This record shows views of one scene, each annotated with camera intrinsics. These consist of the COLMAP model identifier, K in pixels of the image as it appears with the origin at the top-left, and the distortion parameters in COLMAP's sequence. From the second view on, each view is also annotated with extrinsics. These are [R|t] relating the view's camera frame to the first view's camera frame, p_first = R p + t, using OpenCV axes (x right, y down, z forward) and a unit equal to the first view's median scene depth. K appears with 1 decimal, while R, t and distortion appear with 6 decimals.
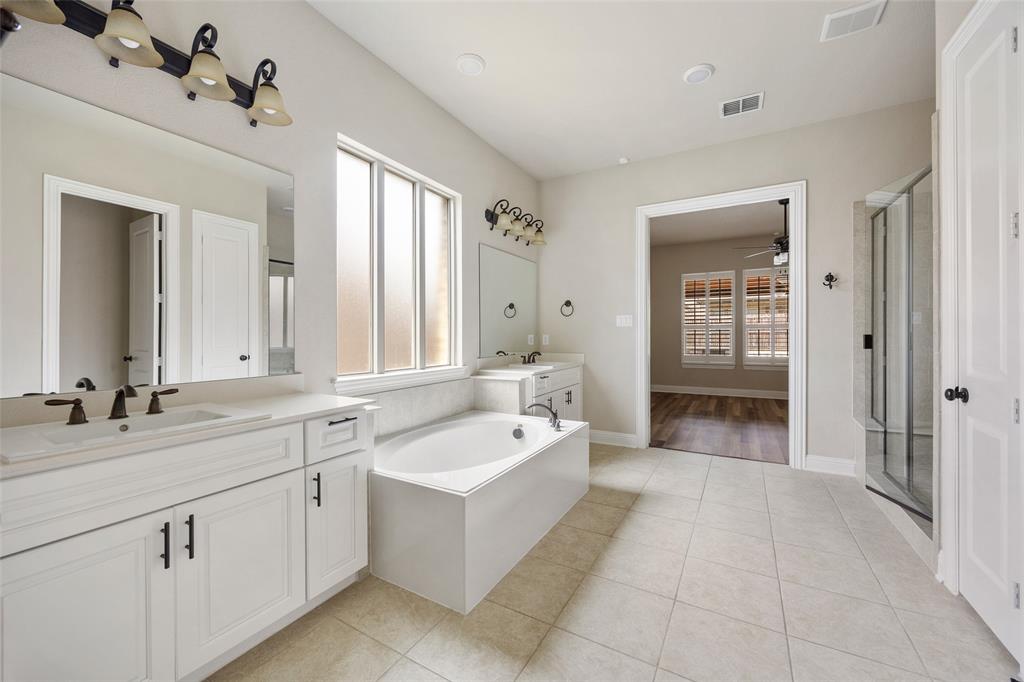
lens RADIAL K [[385.3, 0, 520.5], [0, 385.3, 347.1], [0, 0, 1]] dist [-0.000236, -0.000019]
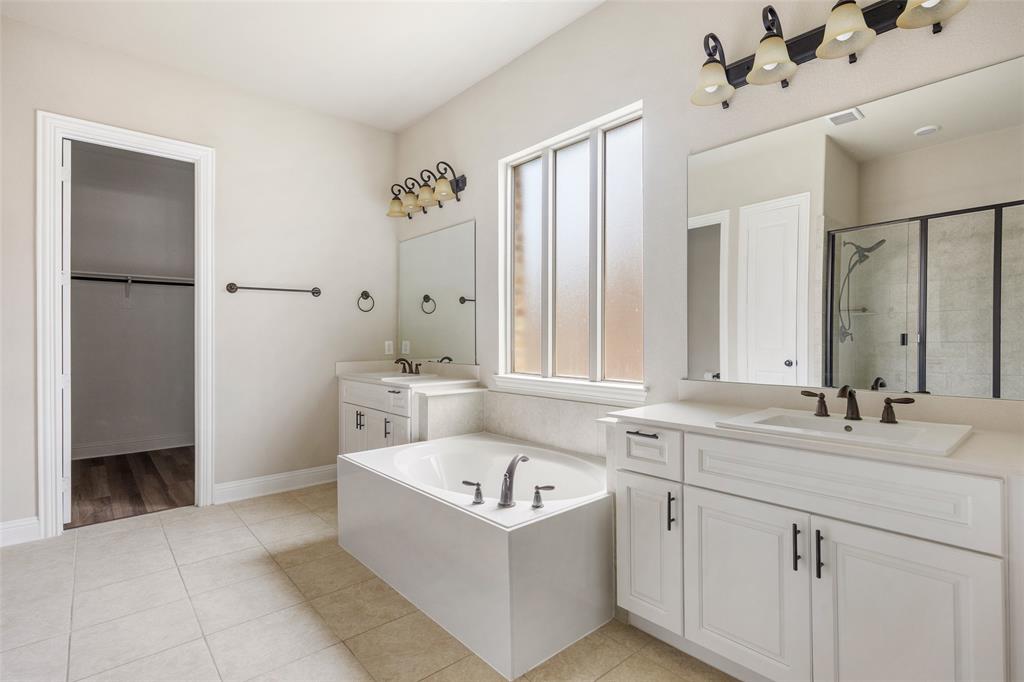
lens RADIAL K [[497.9, 0, 518.4], [0, 497.9, 334.0], [0, 0, 1]] dist [0.000888, 0.000788]
pose [[-0.331110, -0.000380, -0.943592, 0.940117], [-0.011629, 0.999926, 0.003678, -0.052338], [0.943520, 0.012191, -0.331090, 1.545389]]
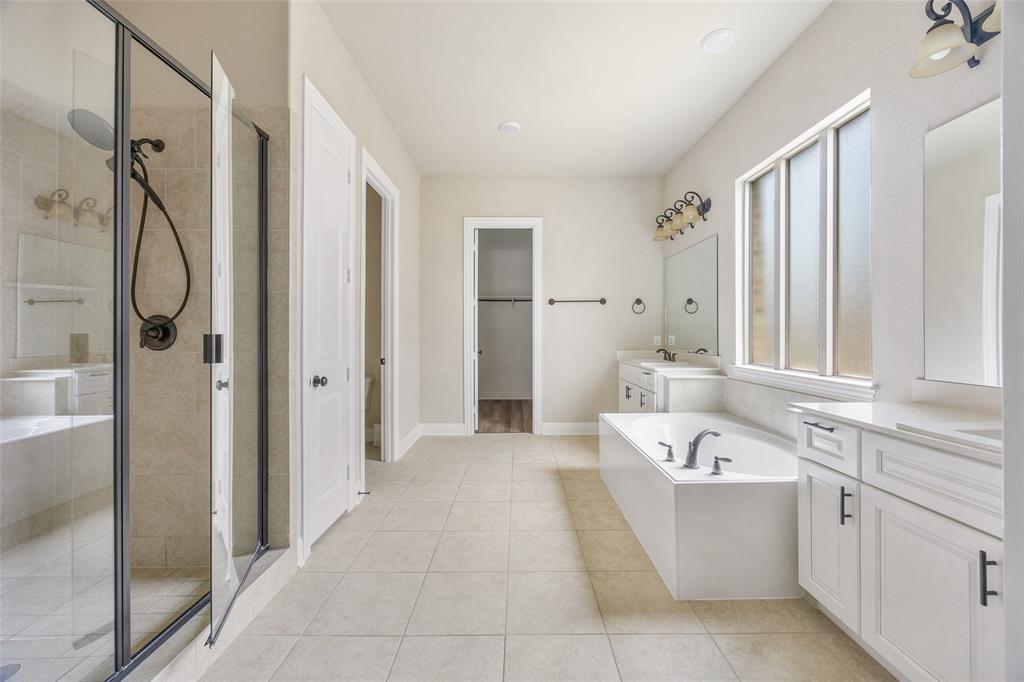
lens RADIAL K [[385.3, 0, 519.1], [0, 385.3, 328.0], [0, 0, 1]] dist [-0.000236, -0.000019]
pose [[-0.865911, 0.000742, -0.500197, 0.872934], [-0.001884, 0.999987, 0.004744, -0.057823], [0.500194, 0.005050, -0.865899, 1.787787]]
